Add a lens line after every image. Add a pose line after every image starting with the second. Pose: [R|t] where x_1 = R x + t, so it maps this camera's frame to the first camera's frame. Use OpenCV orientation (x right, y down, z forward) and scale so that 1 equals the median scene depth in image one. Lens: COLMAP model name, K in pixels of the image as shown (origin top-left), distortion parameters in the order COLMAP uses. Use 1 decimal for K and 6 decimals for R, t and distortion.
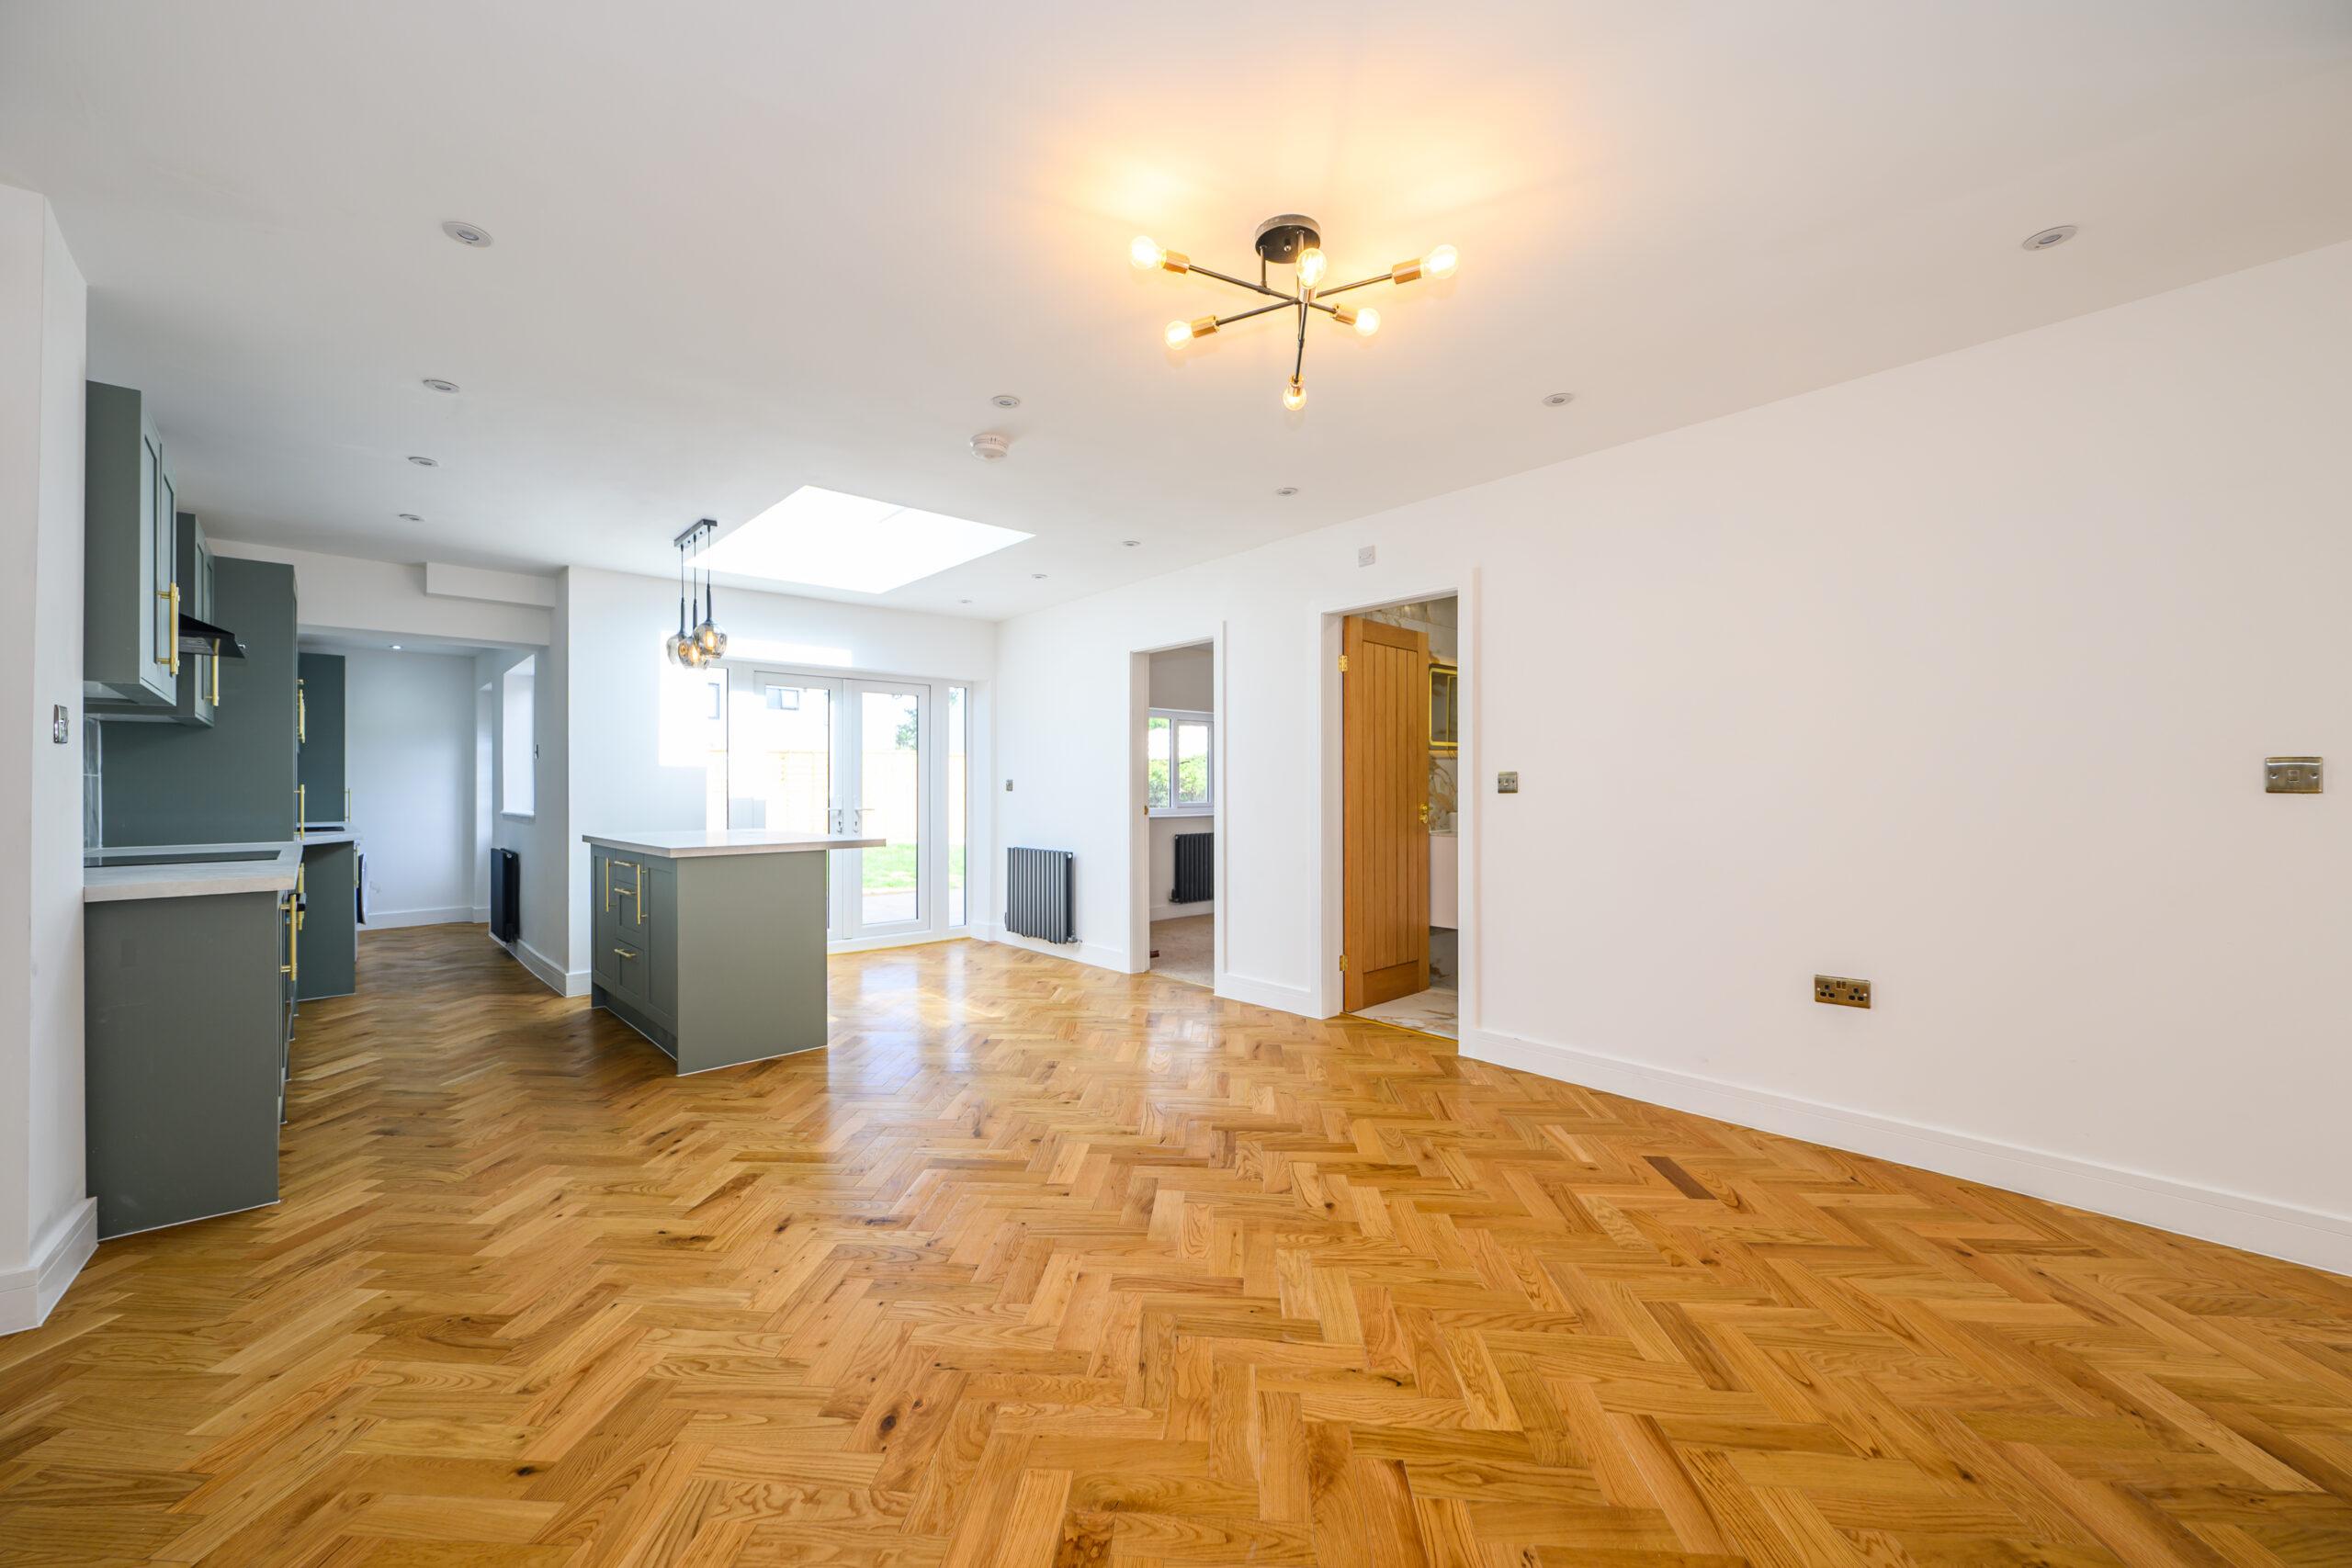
lens RADIAL K [[923.2, 0, 1173.9], [0, 923.2, 777.7], [0, 0, 1]] dist [0.004792, -0.000163]
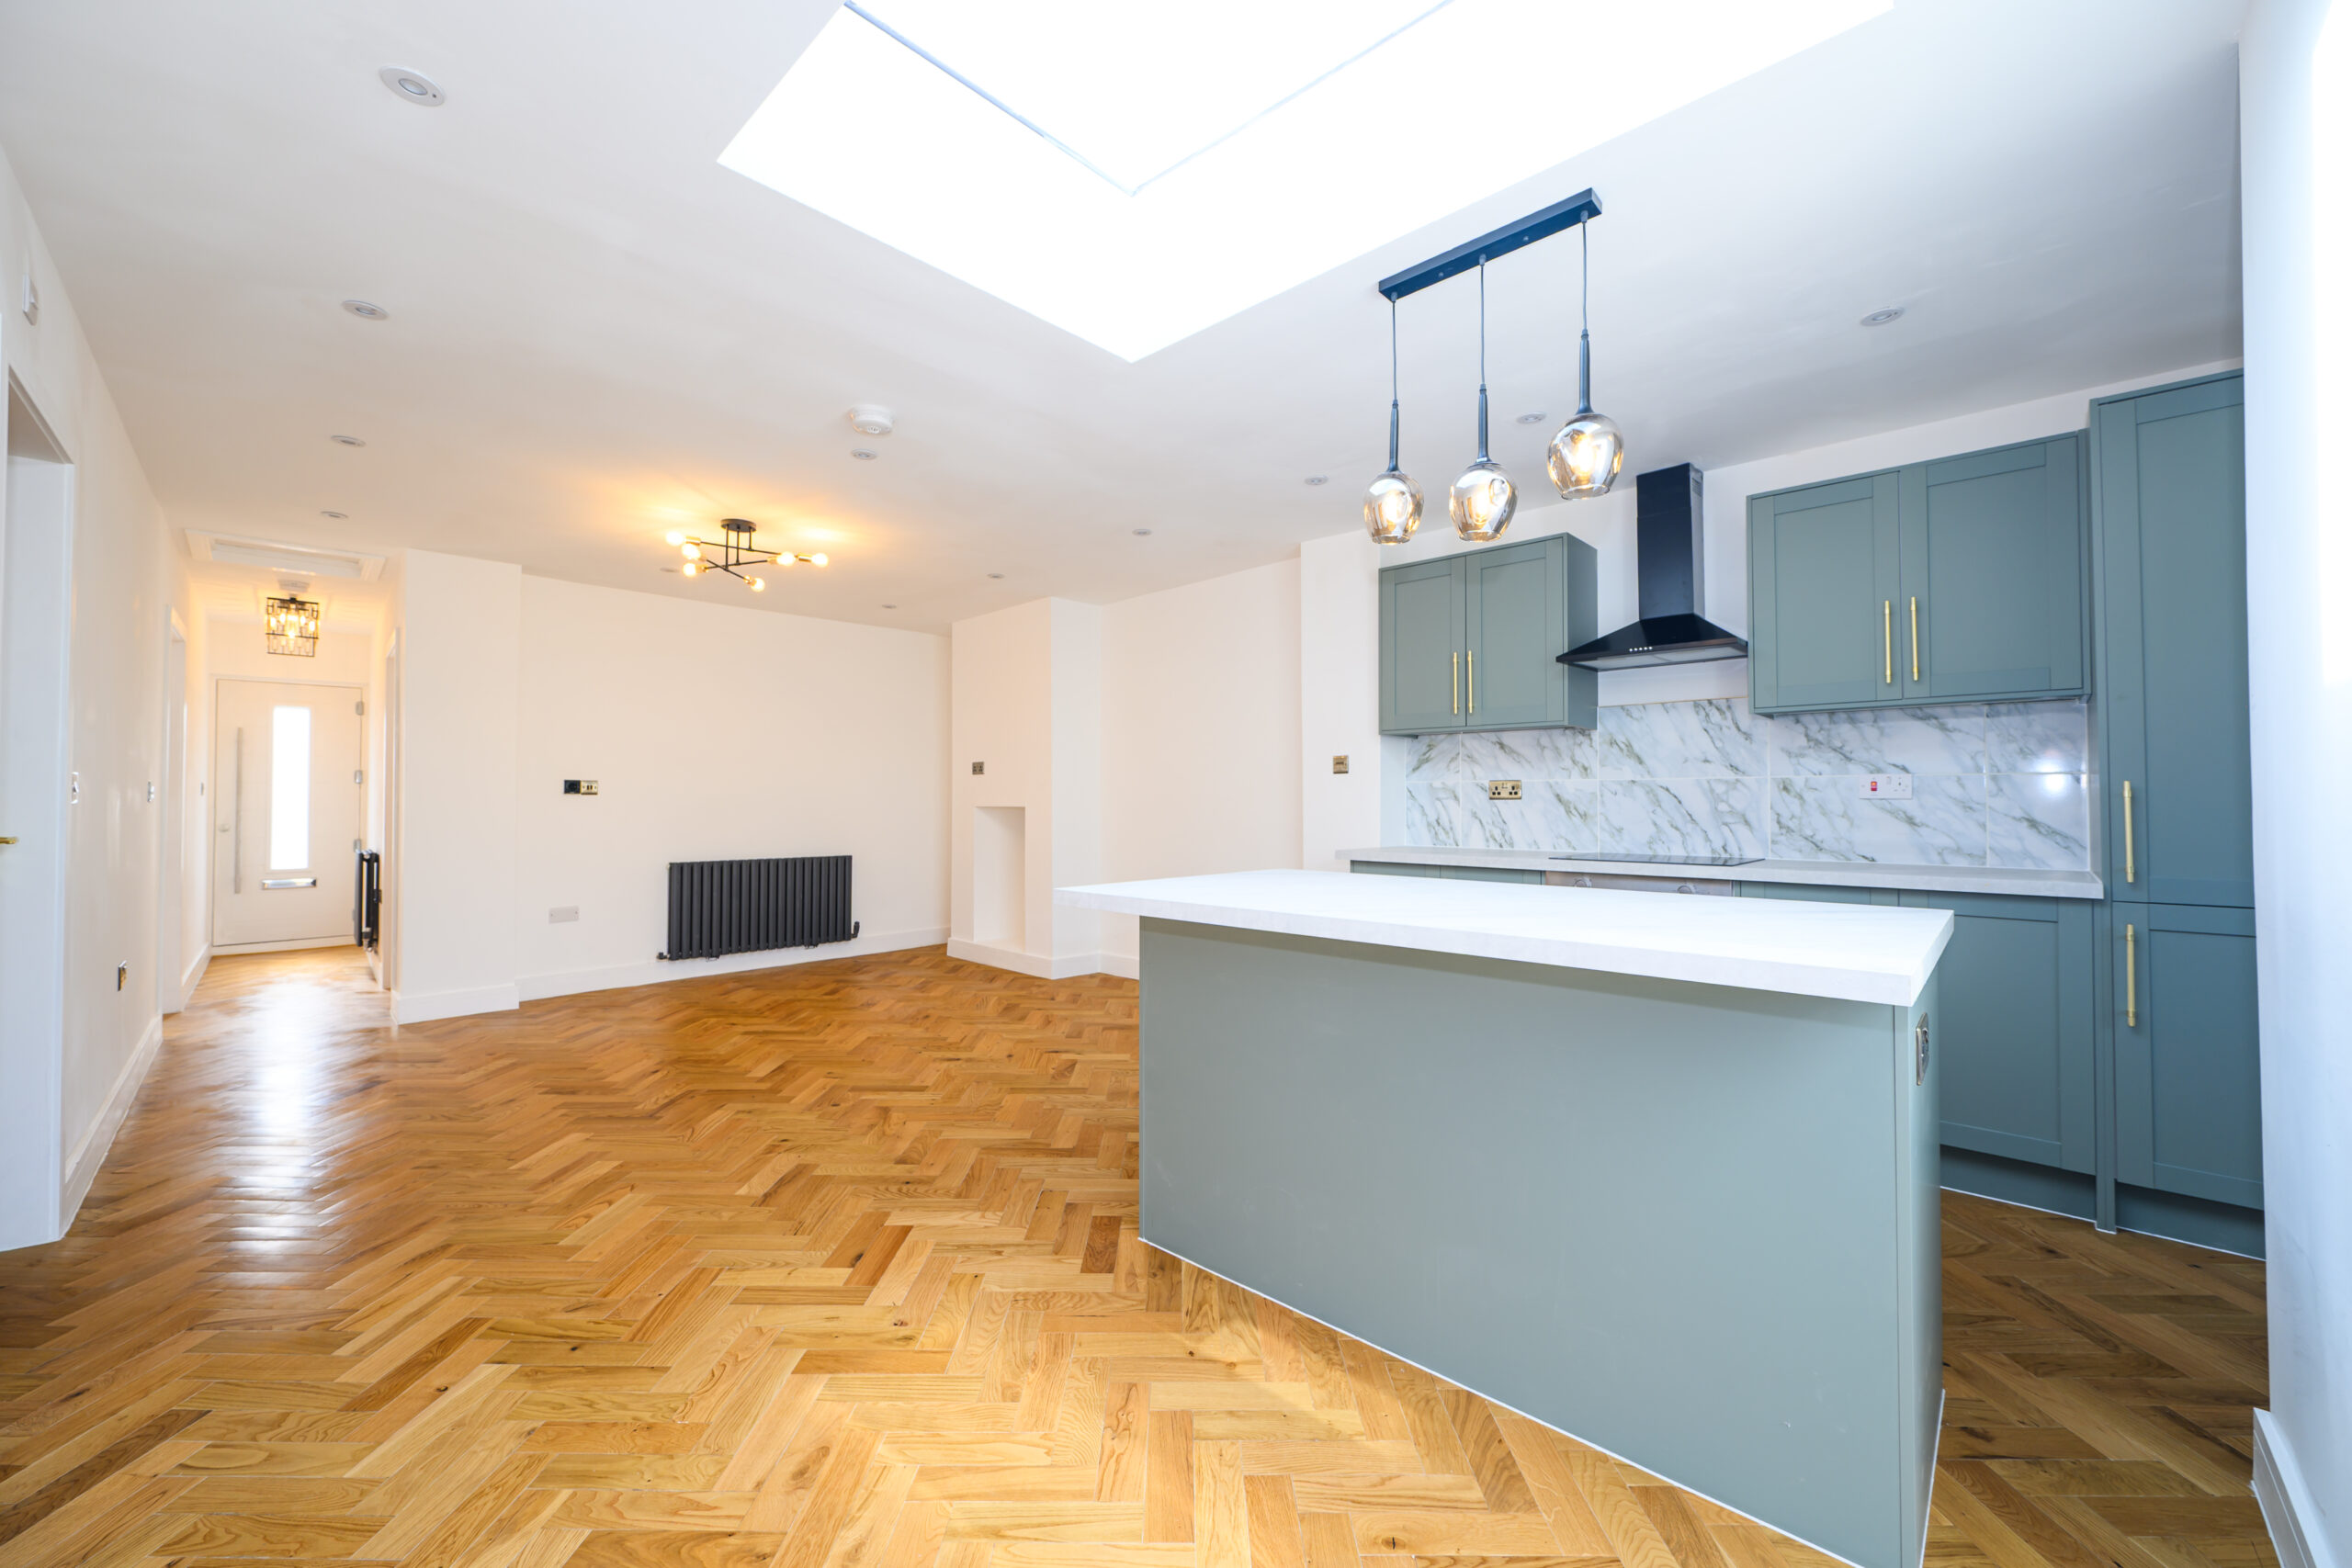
lens RADIAL K [[912.5, 0, 1172.0], [0, 912.5, 784.3], [0, 0, 1]] dist [-0.001061, -0.000220]
pose [[-0.997897, -0.000834, -0.064809, -0.560057], [0.000951, 0.999621, -0.027510, 0.034333], [0.064807, -0.027514, -0.997518, 2.475034]]
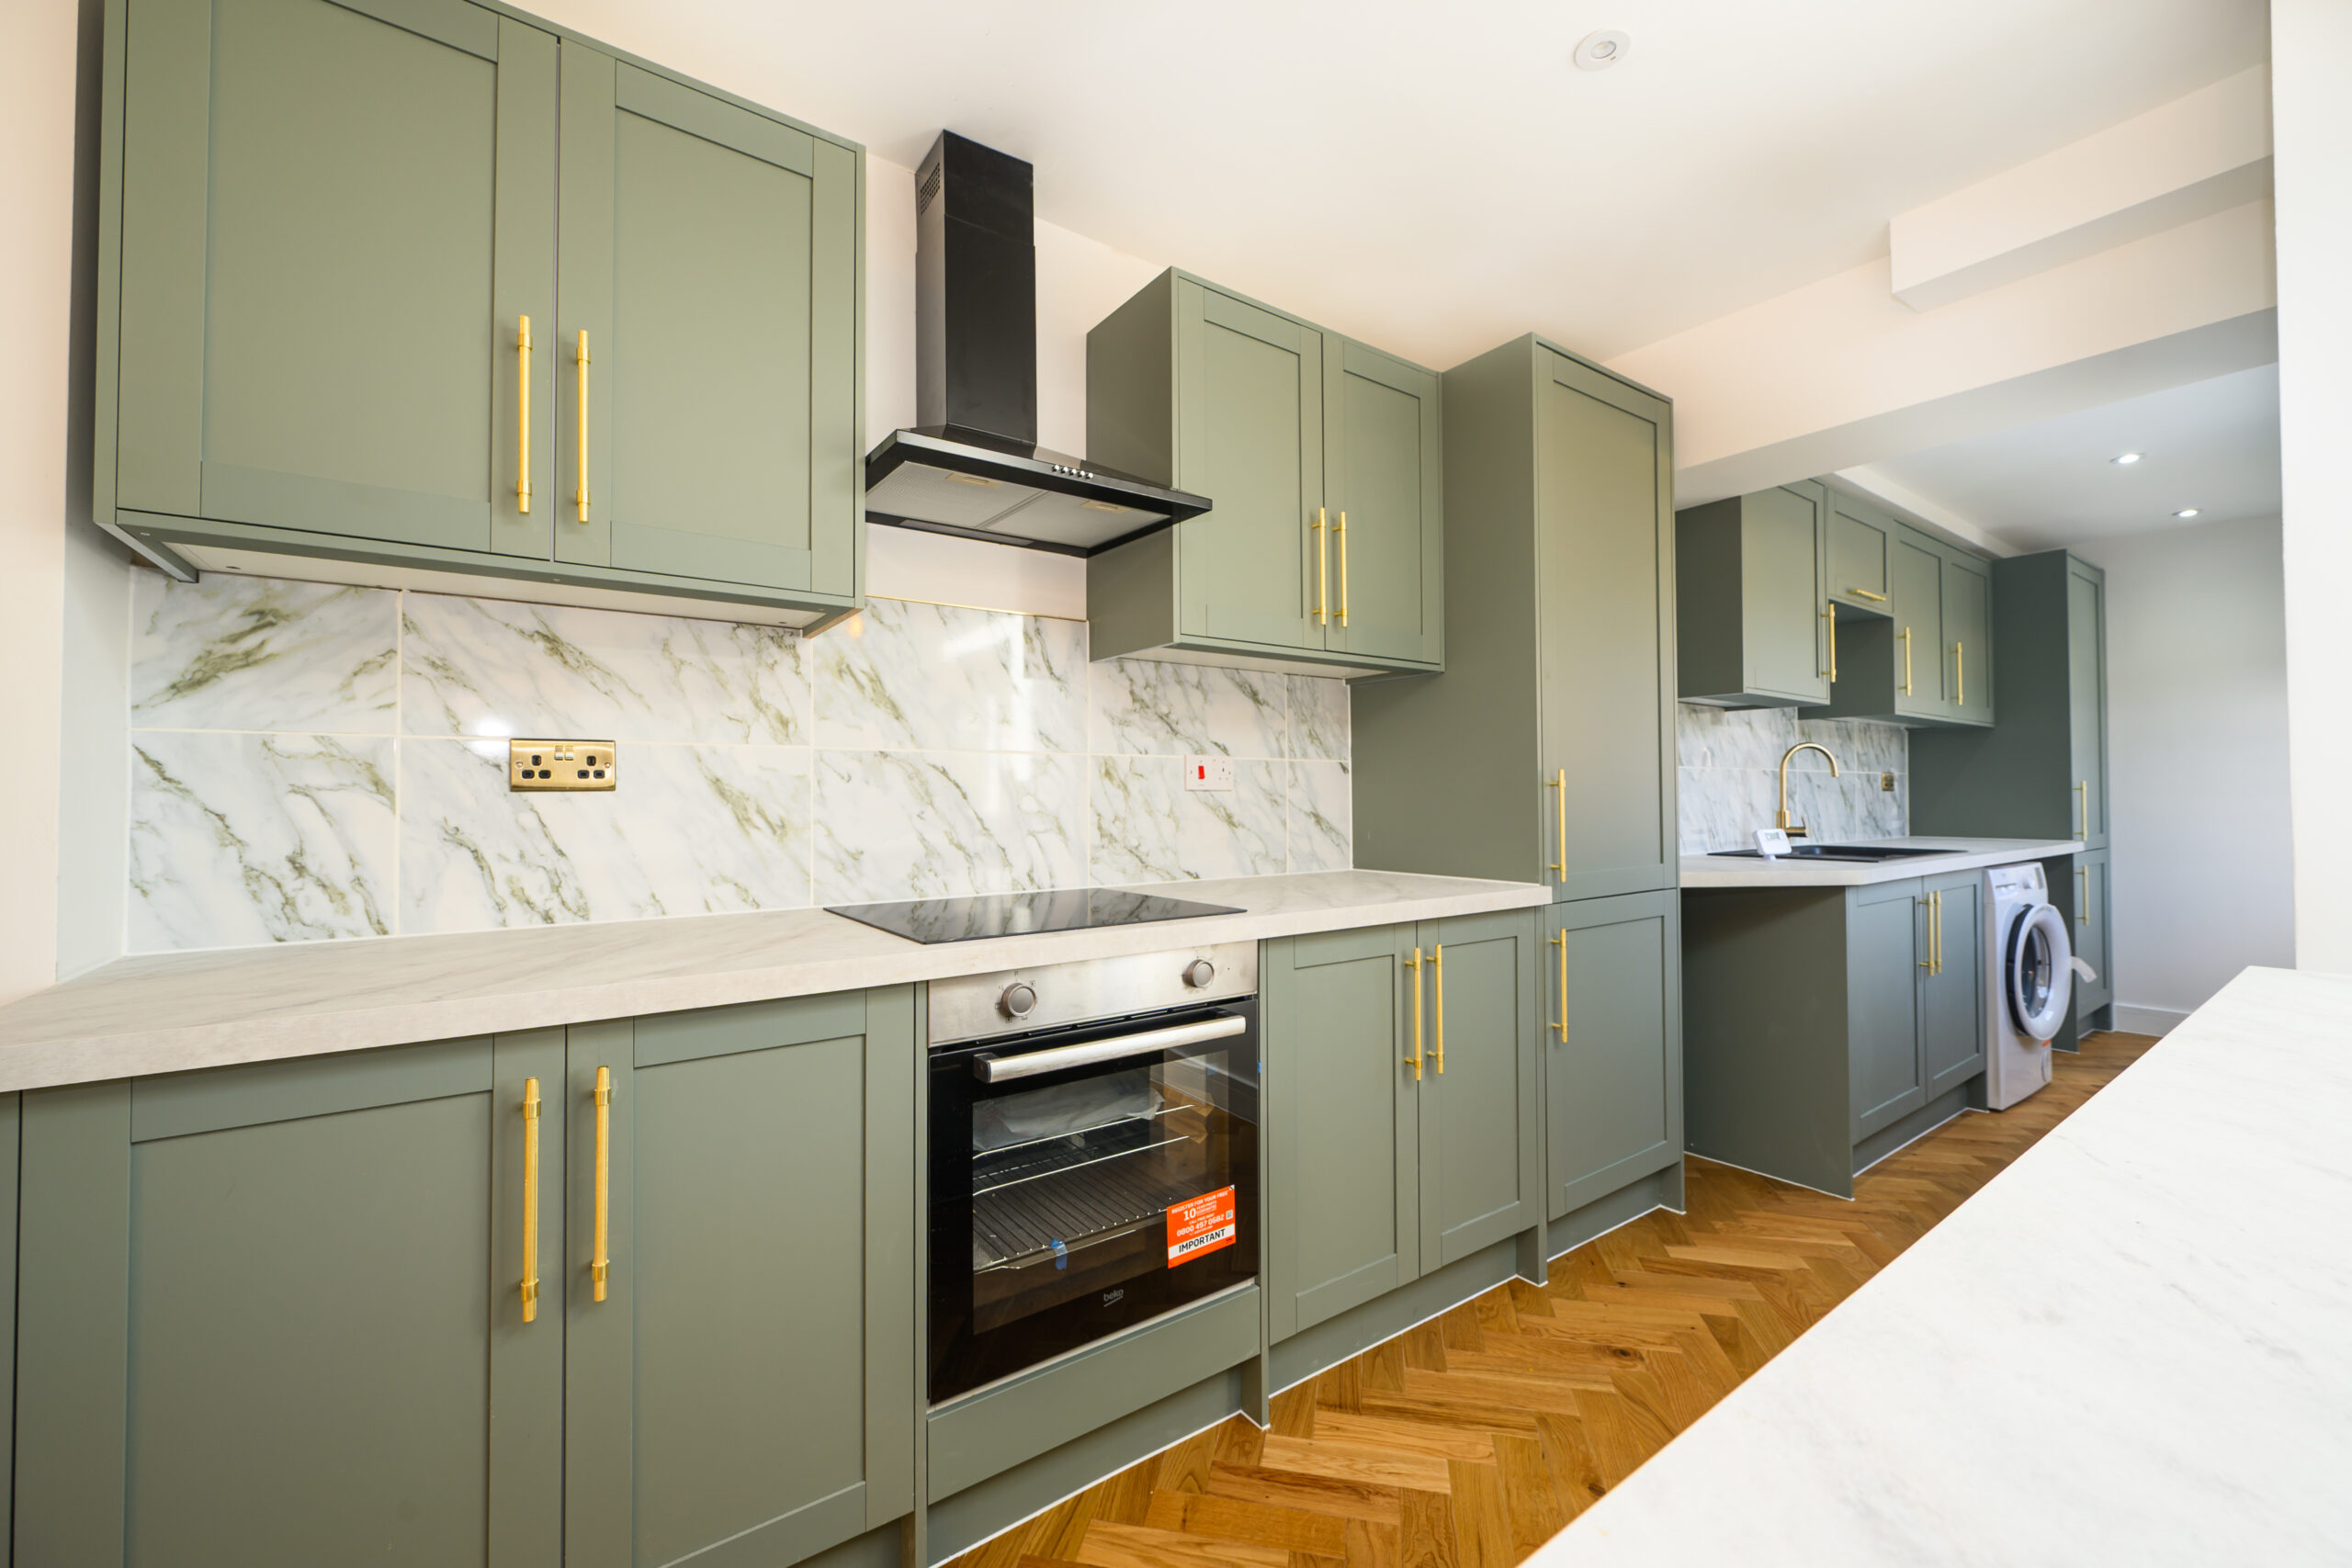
lens RADIAL K [[912.5, 0, 1172.0], [0, 912.5, 784.3], [0, 0, 1]] dist [-0.001061, -0.000220]
pose [[-0.145246, -0.013188, -0.989308, -0.714714], [0.015668, 0.999755, -0.015628, 0.028679], [0.989271, -0.017770, -0.145004, 1.420730]]
